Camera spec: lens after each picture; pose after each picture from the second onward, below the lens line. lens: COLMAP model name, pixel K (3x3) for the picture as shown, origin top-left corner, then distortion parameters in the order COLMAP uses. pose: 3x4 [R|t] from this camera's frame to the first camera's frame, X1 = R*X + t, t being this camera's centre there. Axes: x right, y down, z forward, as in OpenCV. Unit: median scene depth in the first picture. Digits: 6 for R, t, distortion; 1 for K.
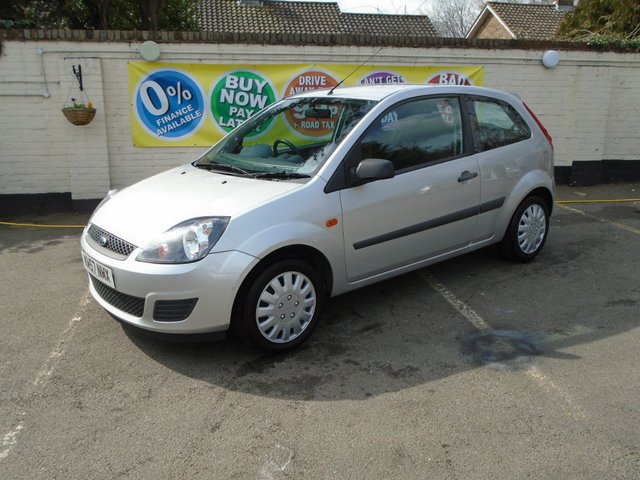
lens RADIAL K [[564.3, 0, 320.4], [0, 564.3, 238.5], [0, 0, 1]] dist [-0.022658, 0.004043]
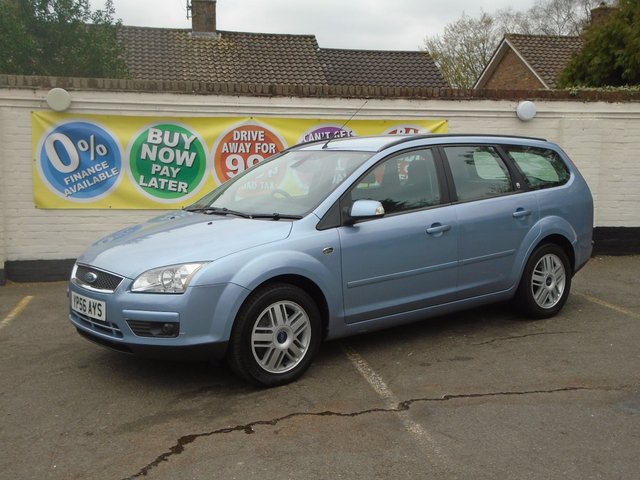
lens RADIAL K [[756.6, 0, 319.3], [0, 756.6, 241.5], [0, 0, 1]] dist [0.122297, -0.011395]
pose [[0.999844, 0.003174, 0.017357, 0.076386], [-0.000930, 0.991804, -0.127765, 0.033993], [-0.017621, 0.127729, 0.991653, -0.152488]]
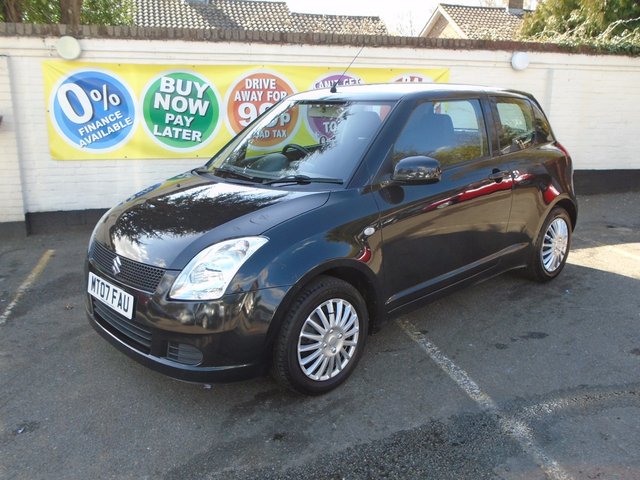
lens RADIAL K [[568.6, 0, 319.3], [0, 568.6, 241.2], [0, 0, 1]] dist [-0.017000, 0.006370]
pose [[0.996559, -0.017016, 0.081121, 0.001210], [0.017090, 0.999854, -0.000211, -0.032224], [-0.081105, 0.001596, 0.996704, 0.107937]]
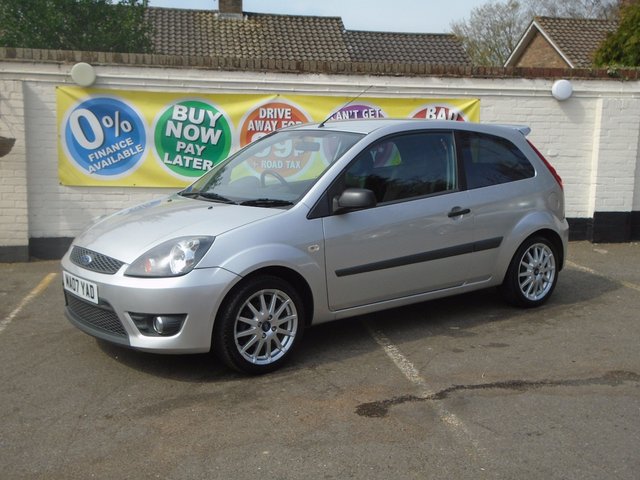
lens RADIAL K [[748.0, 0, 319.6], [0, 748.0, 240.3], [0, 0, 1]] dist [0.112918, -0.025605]
pose [[0.999803, 0.016445, -0.011157, 0.070254], [-0.017545, 0.994103, -0.107007, 0.033048], [0.009331, 0.107181, 0.994196, -0.114513]]
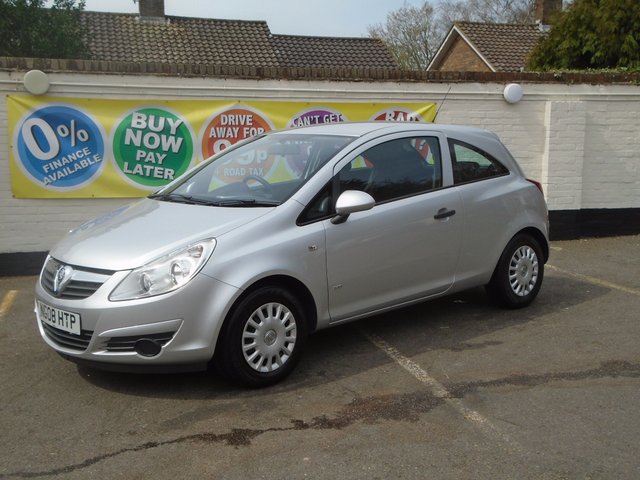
lens RADIAL K [[756.6, 0, 319.3], [0, 756.6, 241.5], [0, 0, 1]] dist [0.122297, -0.011395]
pose [[0.995582, -0.015838, 0.092549, 0.000887], [0.026282, 0.993277, -0.112741, 0.033829], [-0.090141, 0.114676, 0.989305, -0.121344]]
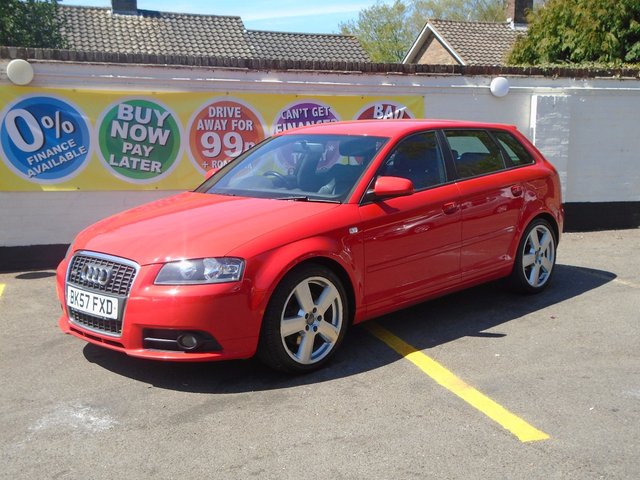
lens RADIAL K [[756.4, 0, 318.3], [0, 756.4, 240.2], [0, 0, 1]] dist [0.121092, -0.012965]
pose [[0.991316, -0.018723, 0.130159, -0.027278], [0.033212, 0.993371, -0.110051, 0.037951], [-0.127235, 0.113418, 0.985367, -0.108957]]
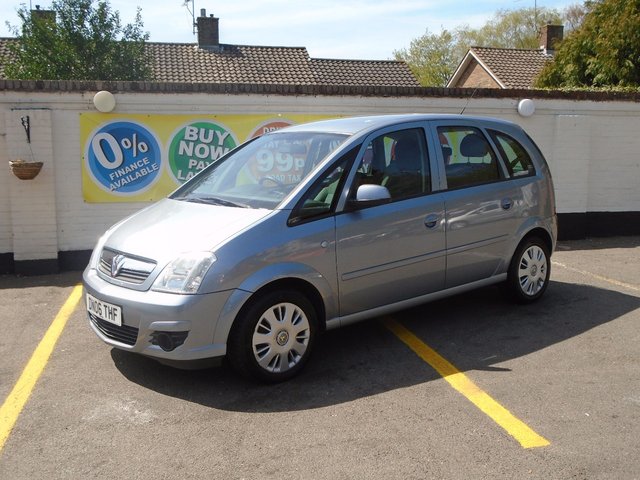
lens RADIAL K [[658.4, 0, 320.4], [0, 658.4, 240.9], [0, 0, 1]] dist [-0.022188, 0.014852]
pose [[0.998865, -0.012878, 0.045865, 0.005263], [0.017793, 0.993945, -0.108427, 0.022987], [-0.044191, 0.109120, 0.993046, -0.079484]]
